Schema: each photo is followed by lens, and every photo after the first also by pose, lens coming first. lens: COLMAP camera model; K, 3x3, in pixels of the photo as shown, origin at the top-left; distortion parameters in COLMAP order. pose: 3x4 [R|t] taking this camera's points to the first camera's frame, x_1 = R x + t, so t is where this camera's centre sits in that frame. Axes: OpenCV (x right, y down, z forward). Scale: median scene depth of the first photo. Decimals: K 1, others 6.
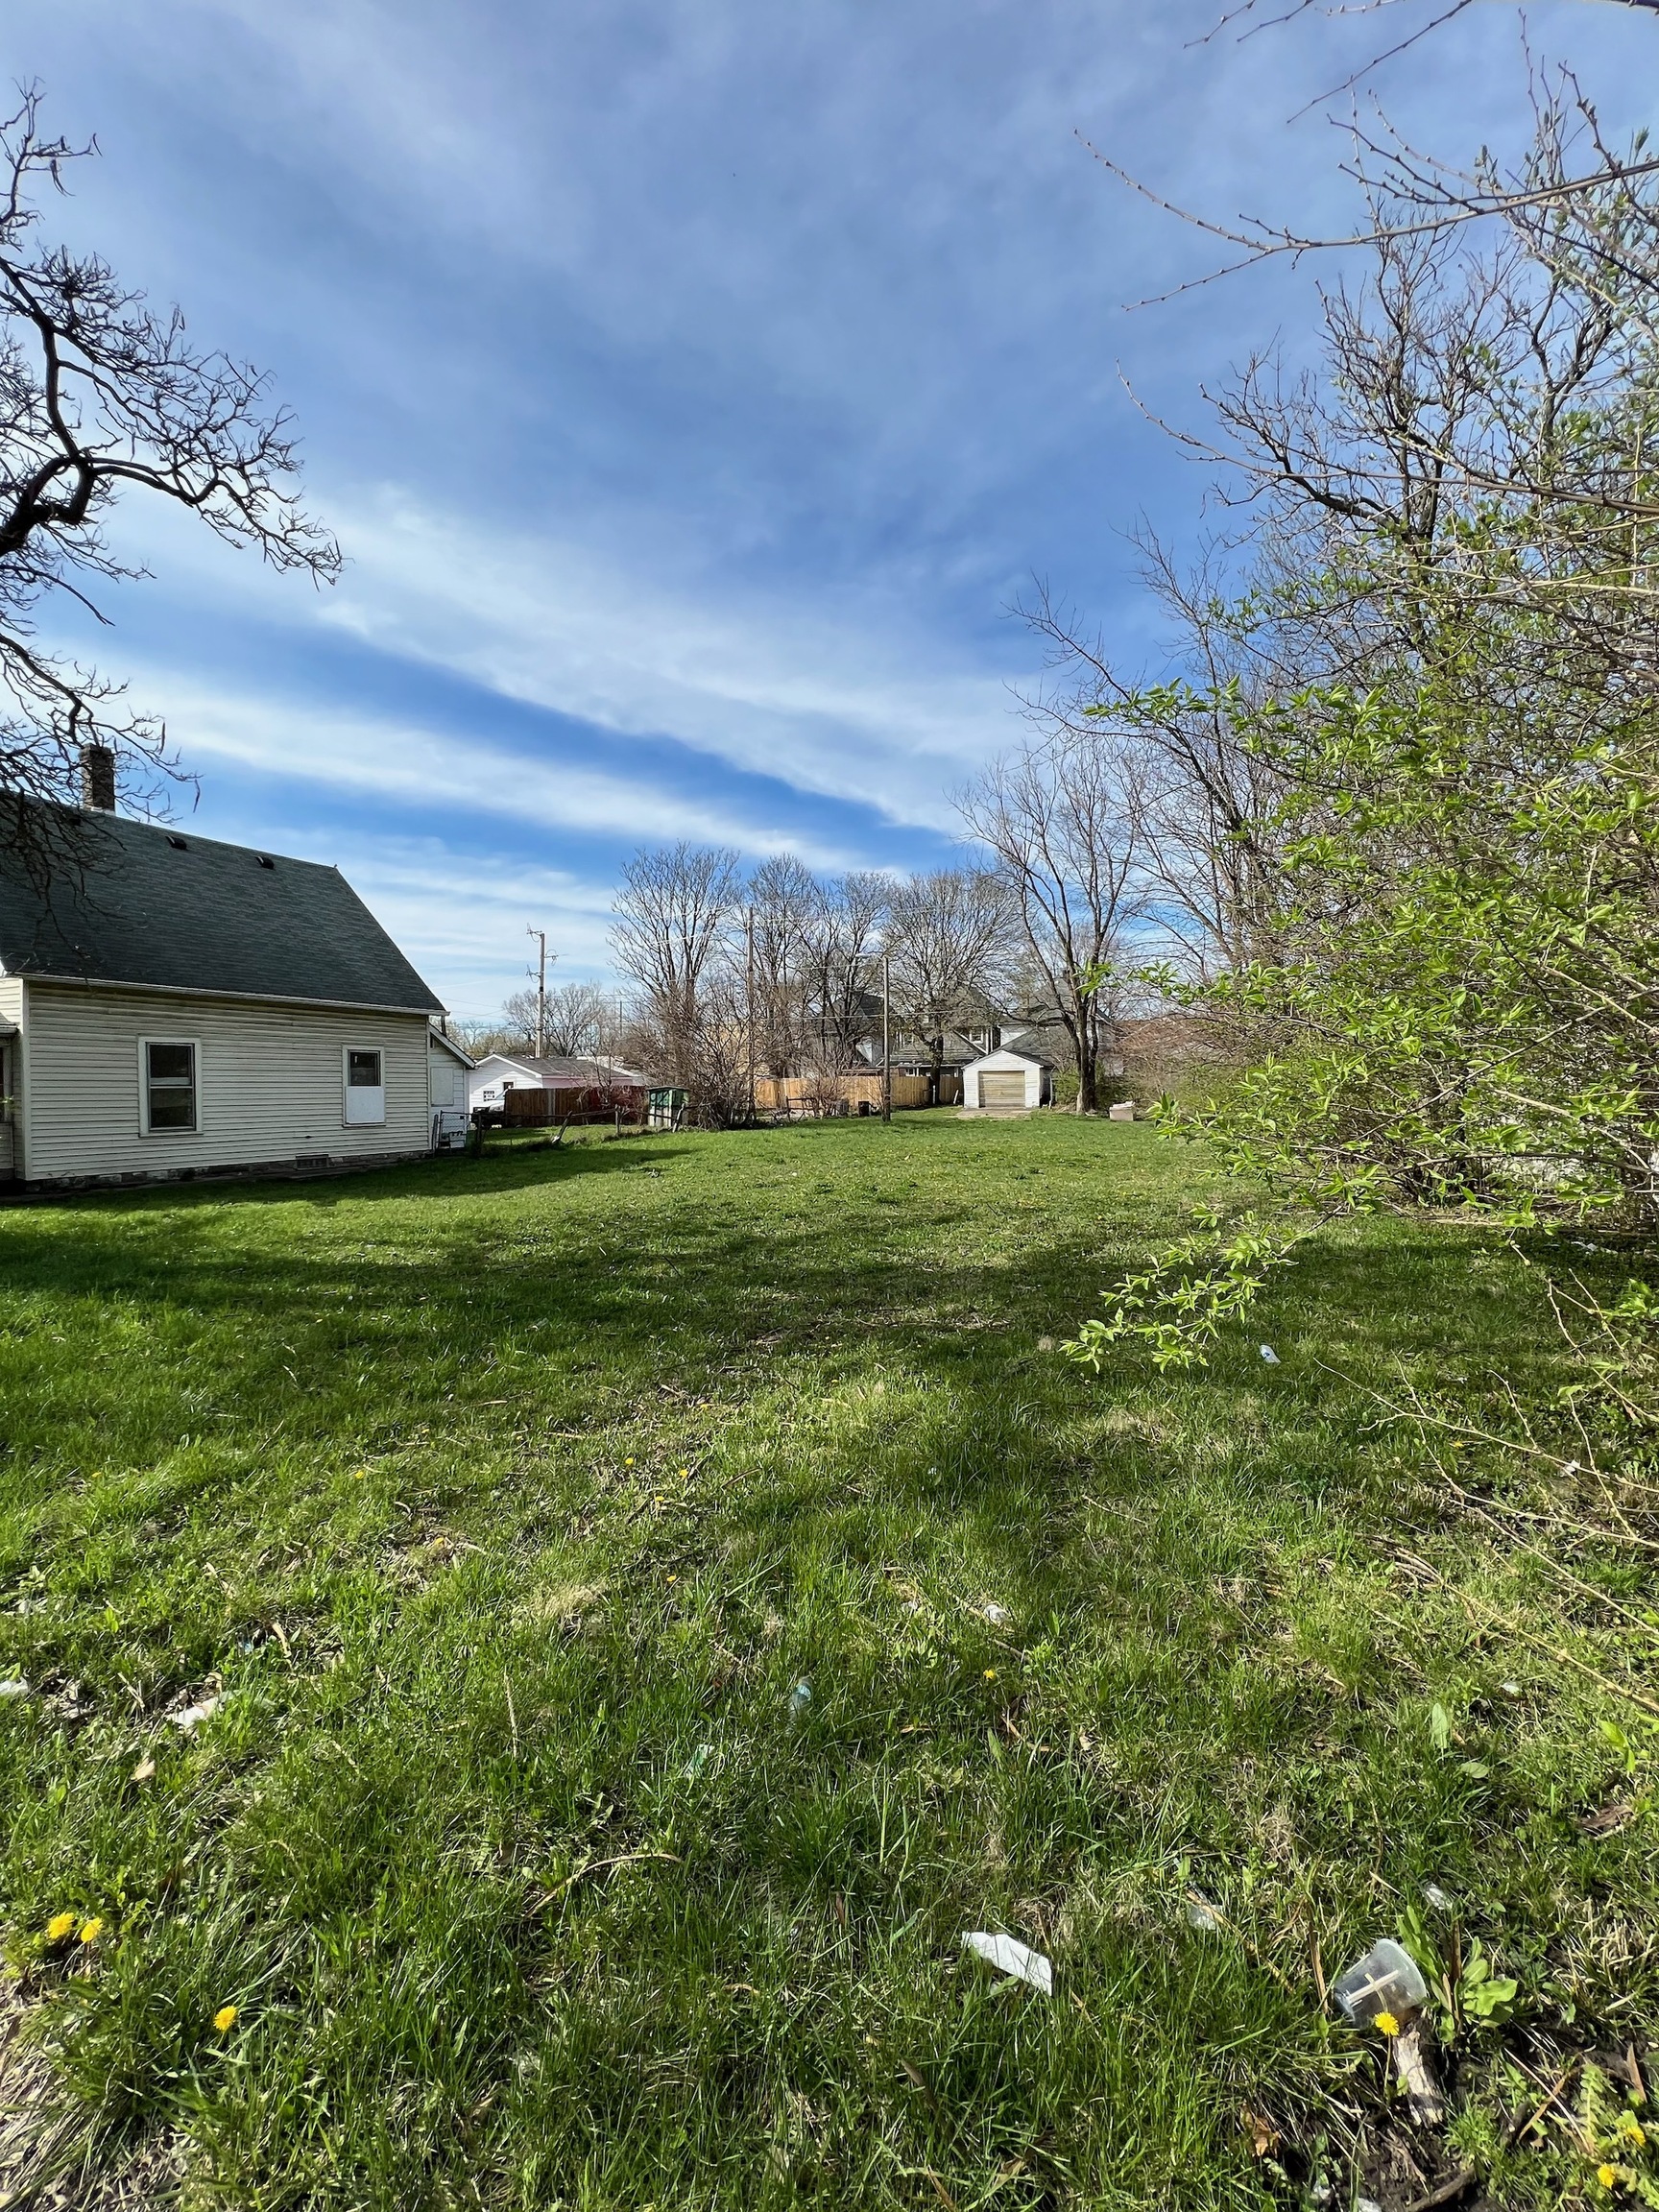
lens RADIAL K [[885.8, 0, 826.9], [0, 885.8, 1113.1], [0, 0, 1]] dist [-0.001140, 0.000016]
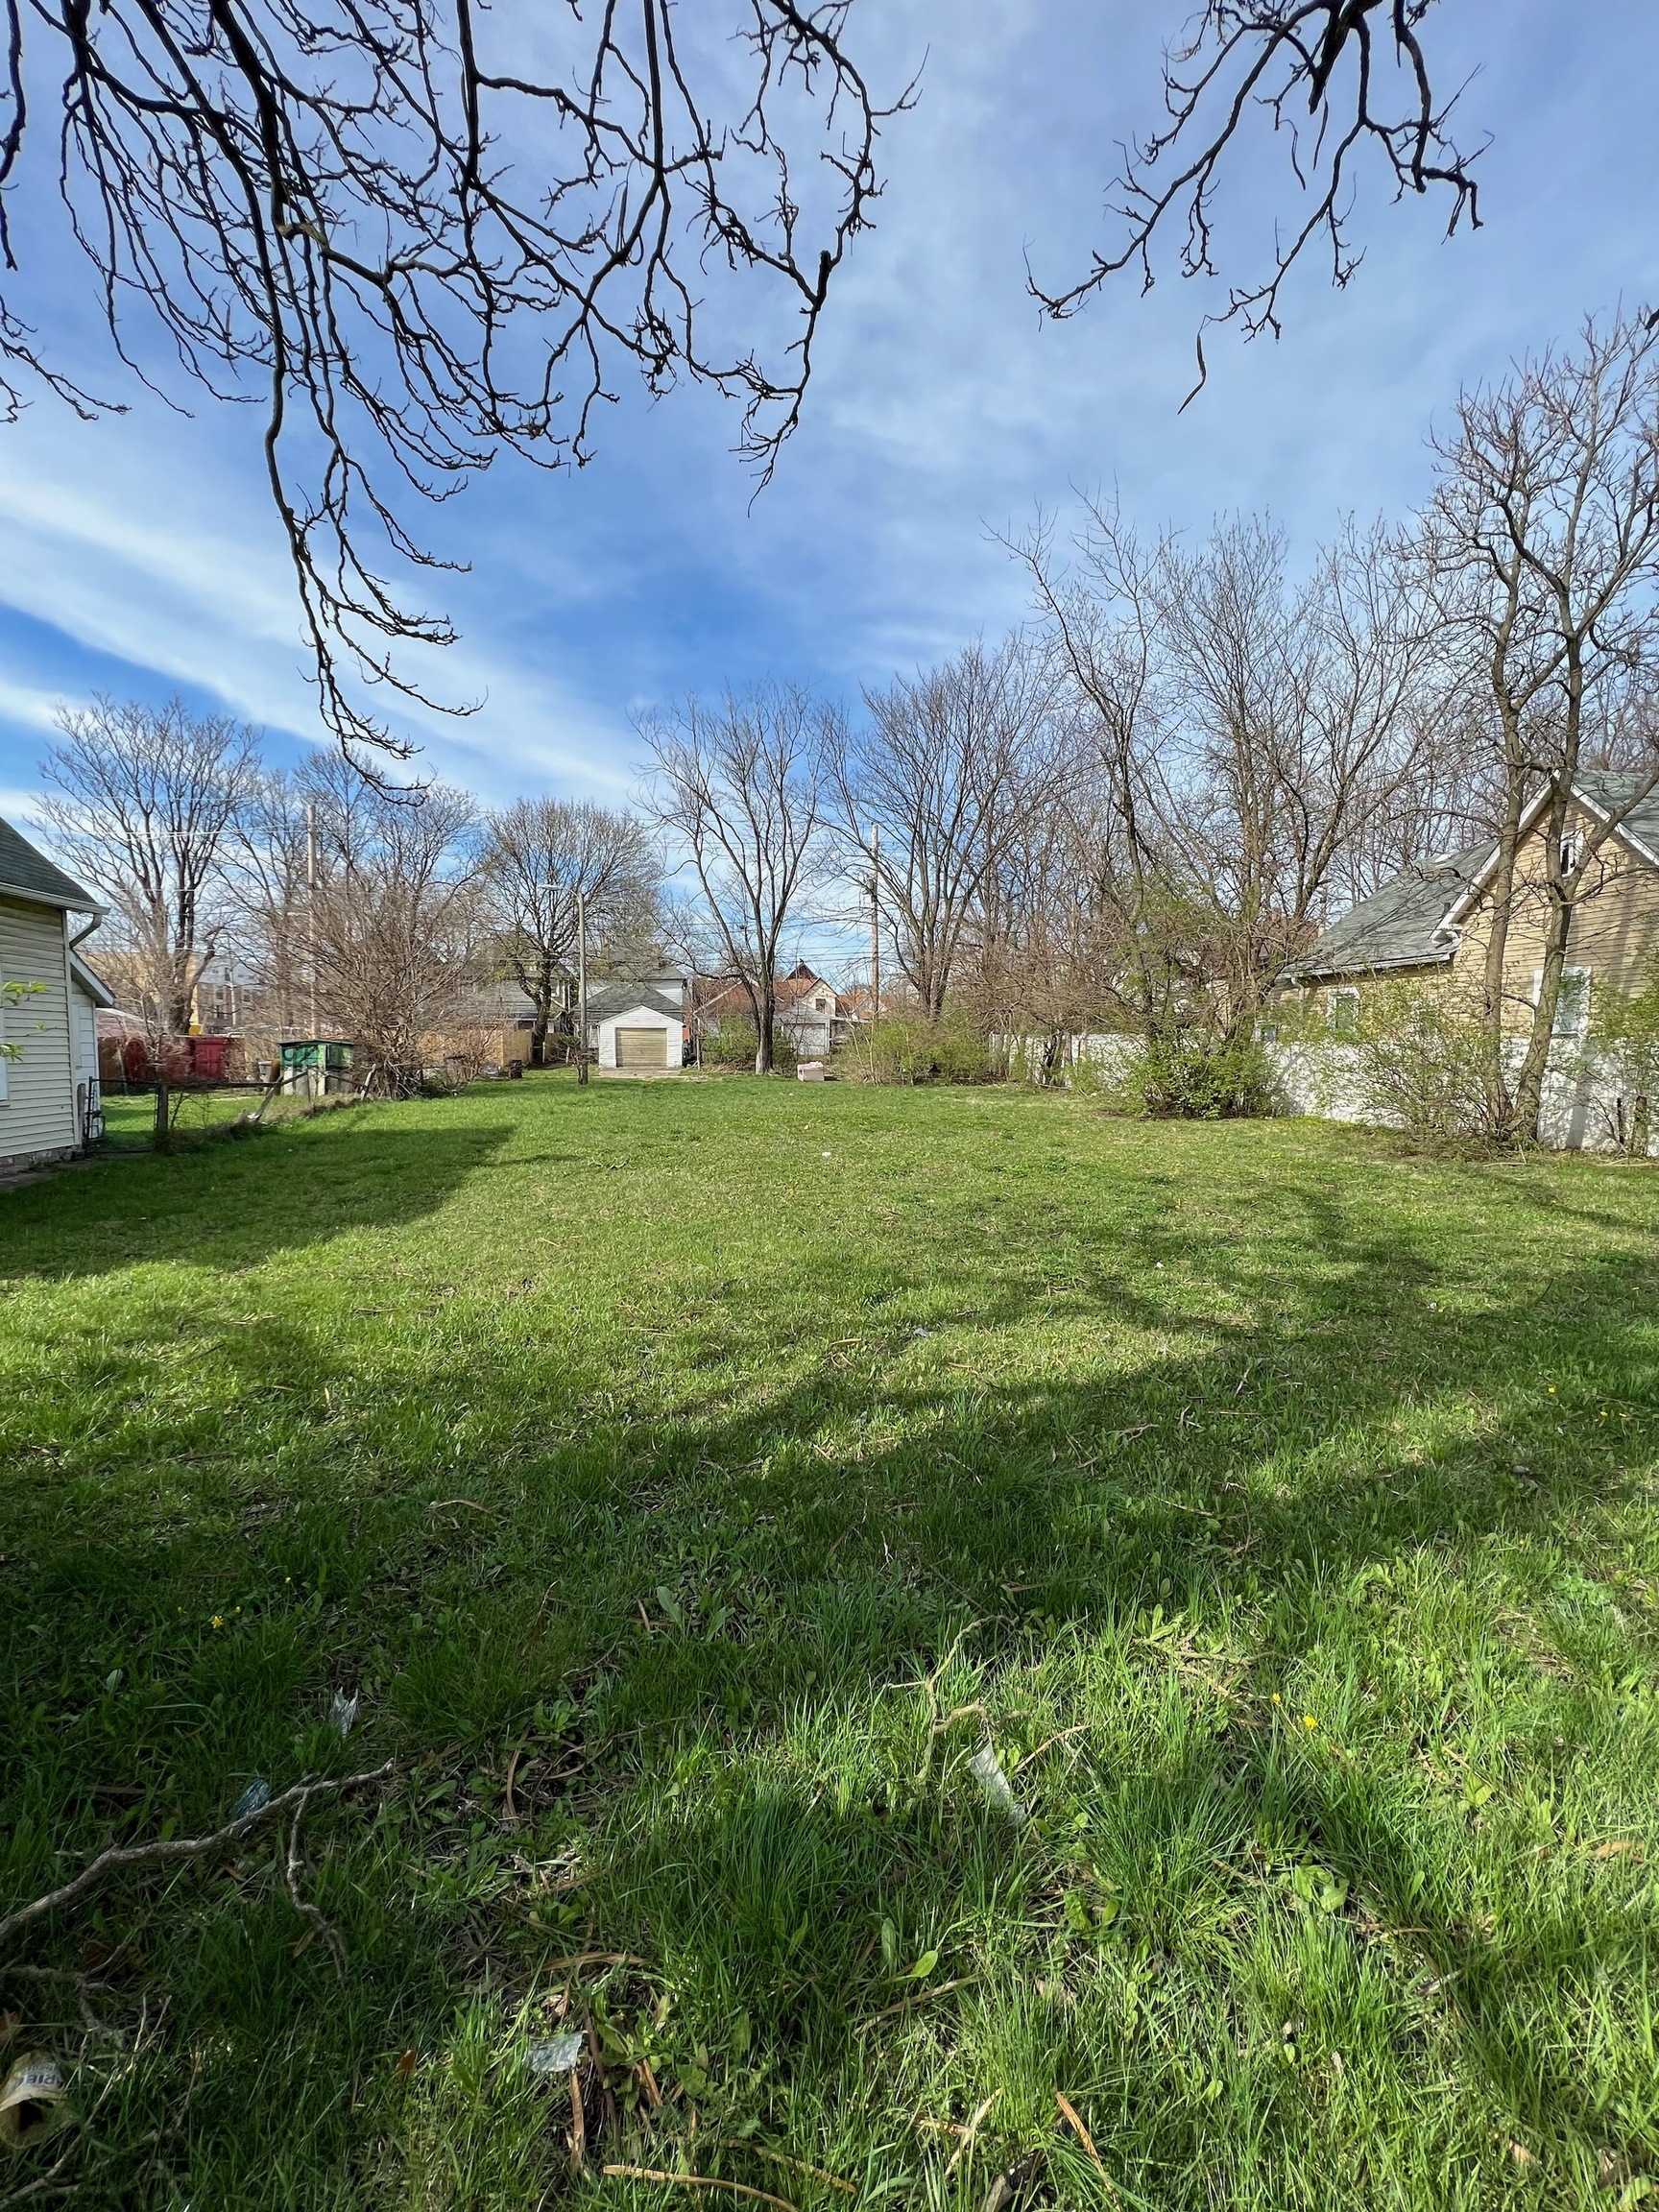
lens RADIAL K [[885.8, 0, 831.6], [0, 885.8, 1101.2], [0, 0, 1]] dist [-0.001140, 0.000016]
pose [[0.820926, -0.022491, 0.570591, -0.248580], [0.002953, 0.999378, 0.035145, -0.003973], [-0.571027, -0.027167, 0.820482, 0.163519]]
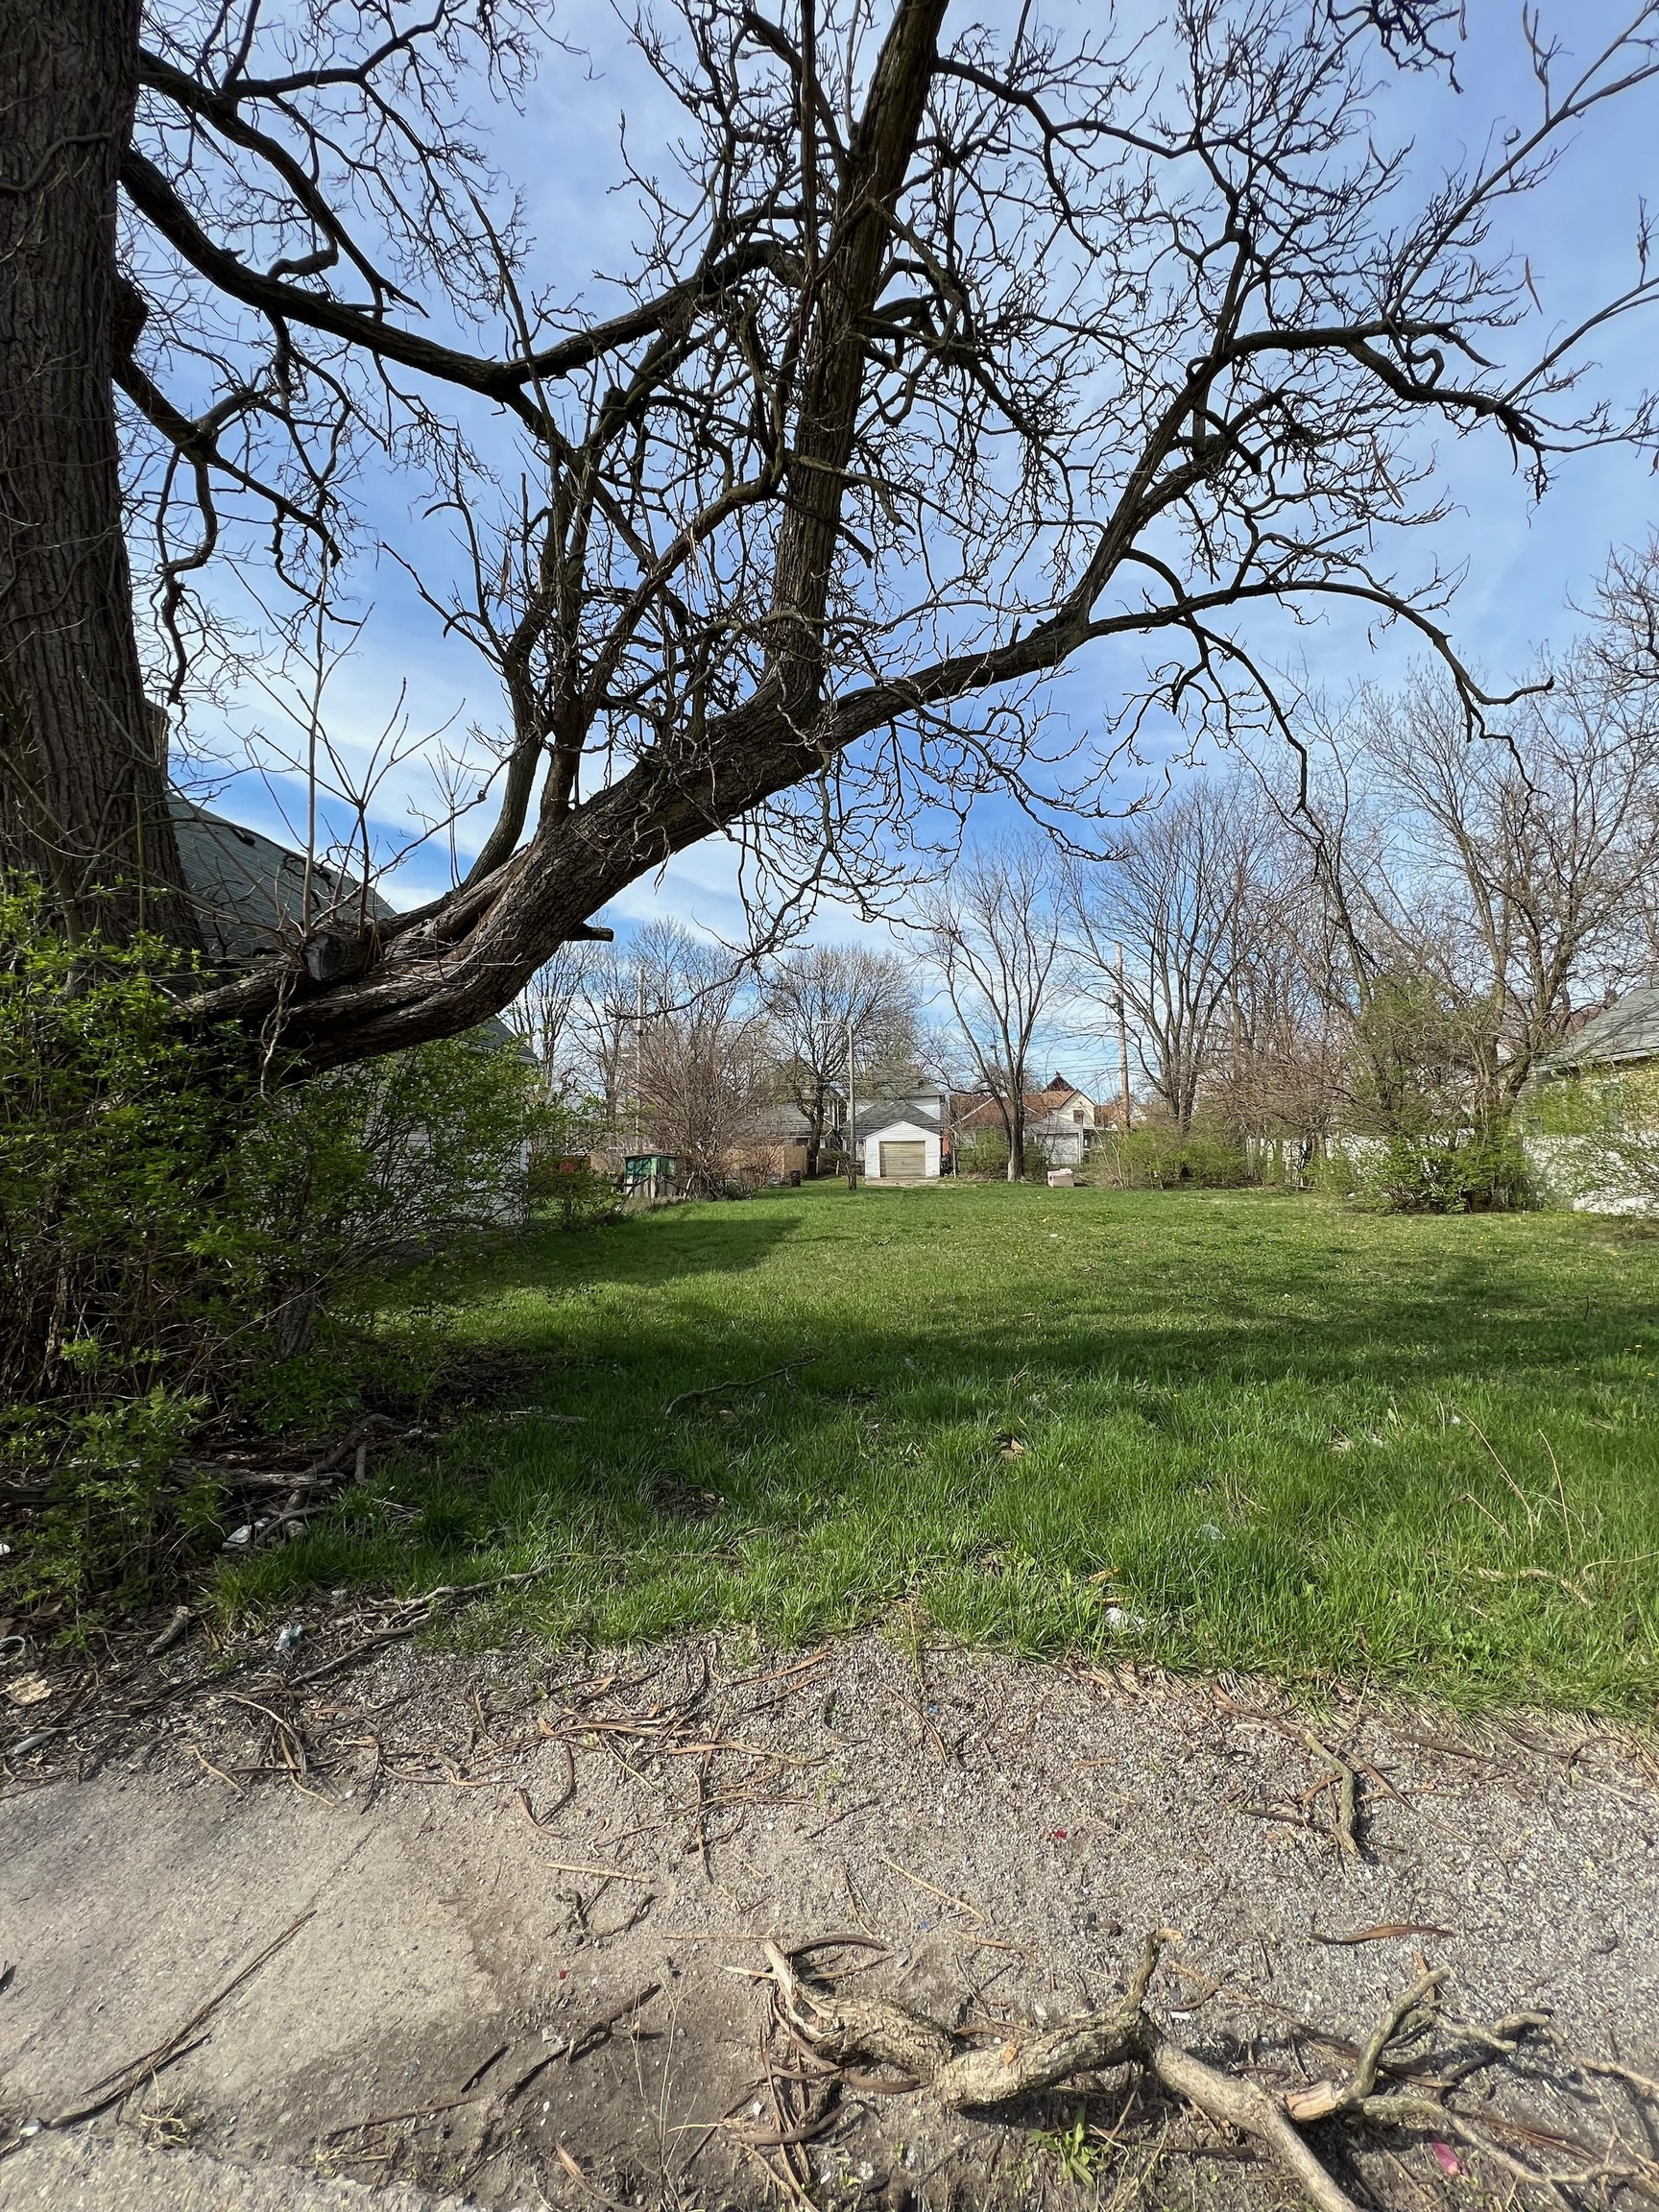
lens RADIAL K [[885.8, 0, 828.3], [0, 885.8, 1102.1], [0, 0, 1]] dist [-0.001140, 0.000016]
pose [[0.951779, 0.018480, 0.306227, -0.286918], [0.011628, 0.995294, -0.096206, 0.007066], [-0.306564, 0.095127, 0.947085, 0.068735]]
